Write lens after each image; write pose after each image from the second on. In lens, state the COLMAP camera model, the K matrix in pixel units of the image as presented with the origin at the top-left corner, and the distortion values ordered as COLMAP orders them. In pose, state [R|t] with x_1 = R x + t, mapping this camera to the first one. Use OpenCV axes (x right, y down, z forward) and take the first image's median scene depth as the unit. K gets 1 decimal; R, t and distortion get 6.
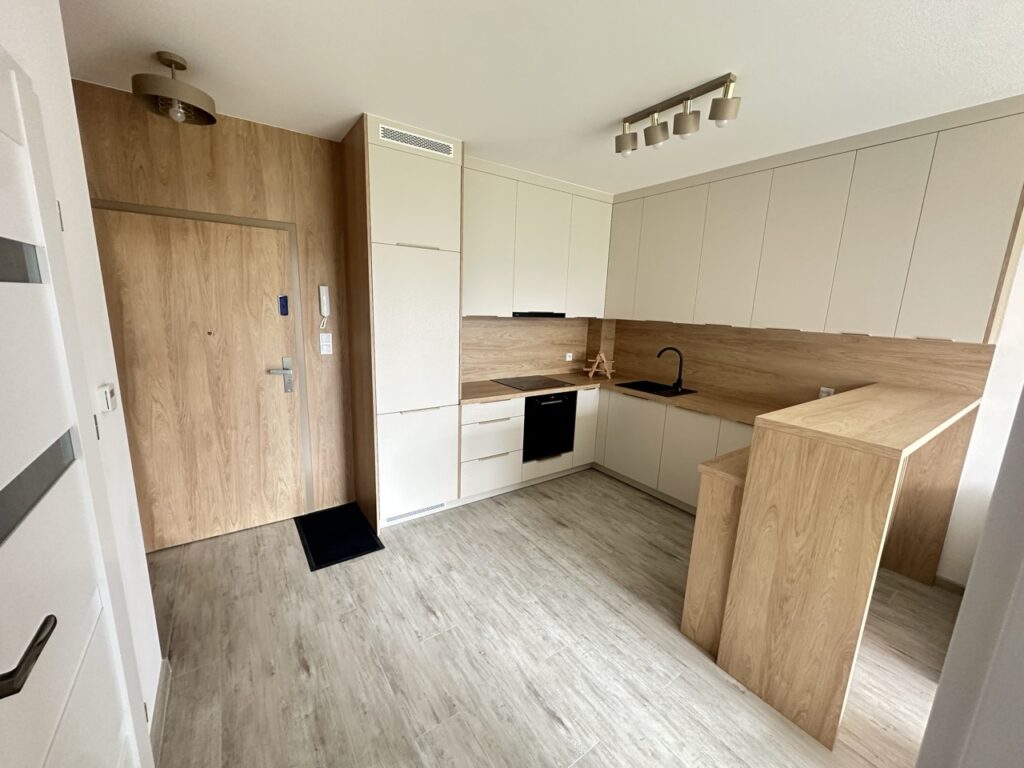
lens RADIAL K [[406.3, 0, 512.0], [0, 406.3, 384.0], [0, 0, 1]] dist [-0.003263, 0.000698]
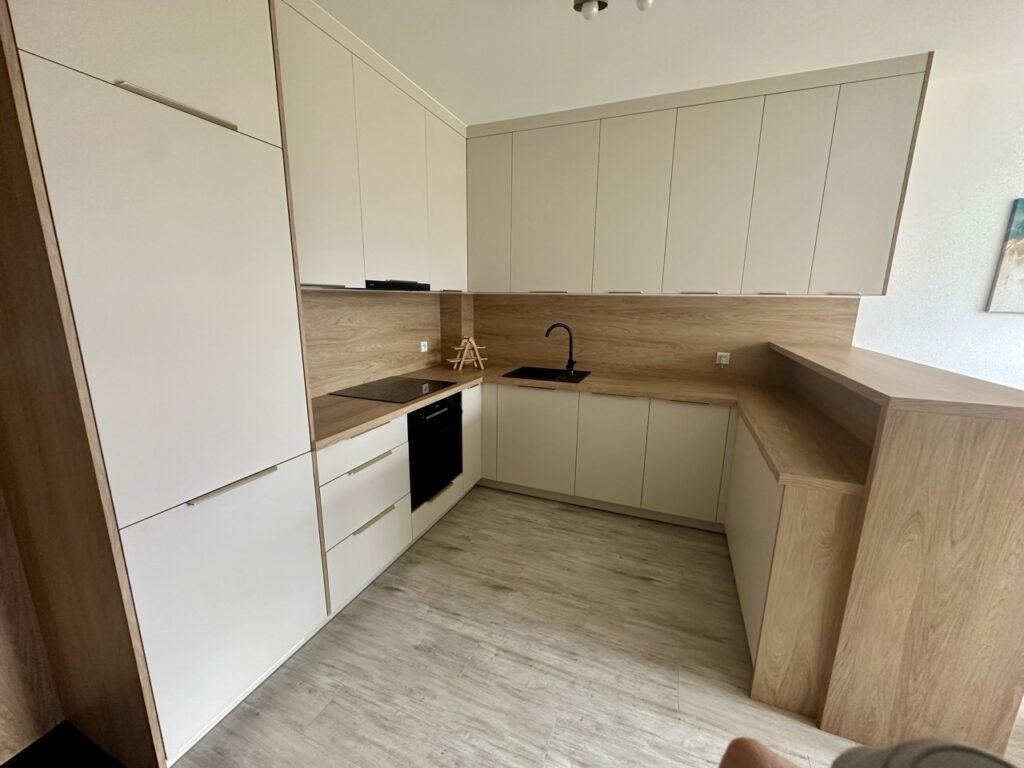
lens RADIAL K [[406.3, 0, 512.0], [0, 406.3, 384.0], [0, 0, 1]] dist [-0.003263, 0.000698]
pose [[0.840498, -0.137047, 0.524196, -0.183356], [0.122687, 0.990492, 0.062240, -0.038134], [-0.527741, 0.011999, 0.849320, 0.427286]]
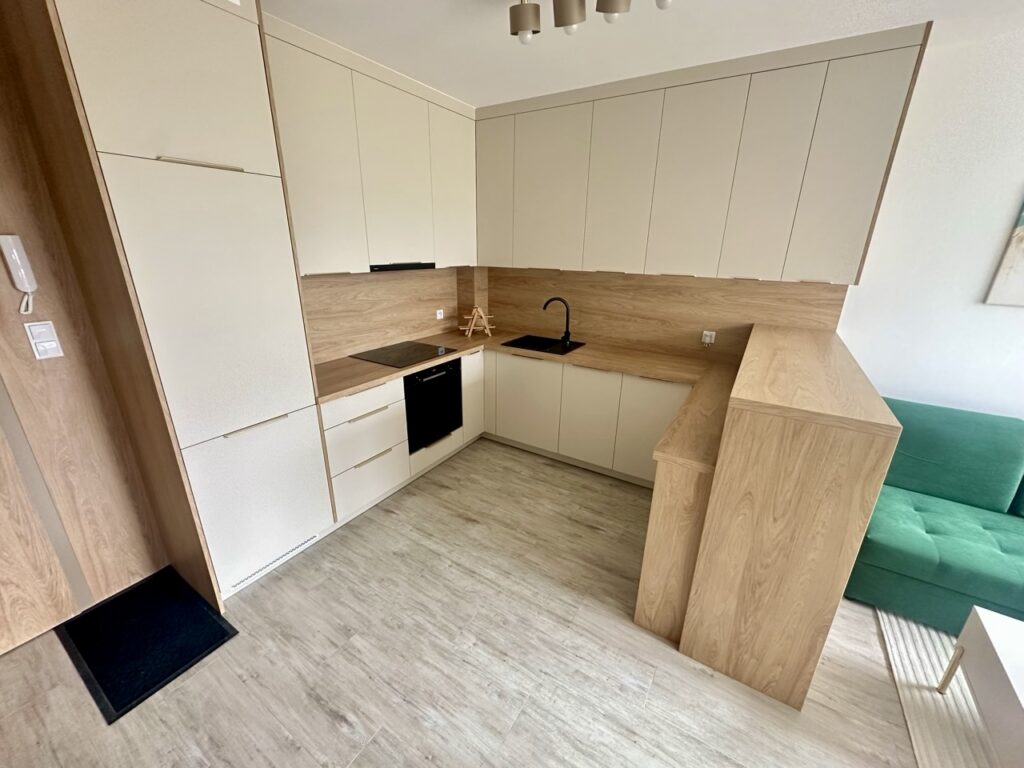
lens RADIAL K [[406.3, 0, 512.0], [0, 406.3, 384.0], [0, 0, 1]] dist [-0.003263, 0.000698]
pose [[0.922506, -0.145939, 0.357330, -0.065338], [0.092594, 0.982407, 0.162184, -0.070898], [-0.374713, -0.116529, 0.919789, 0.227395]]
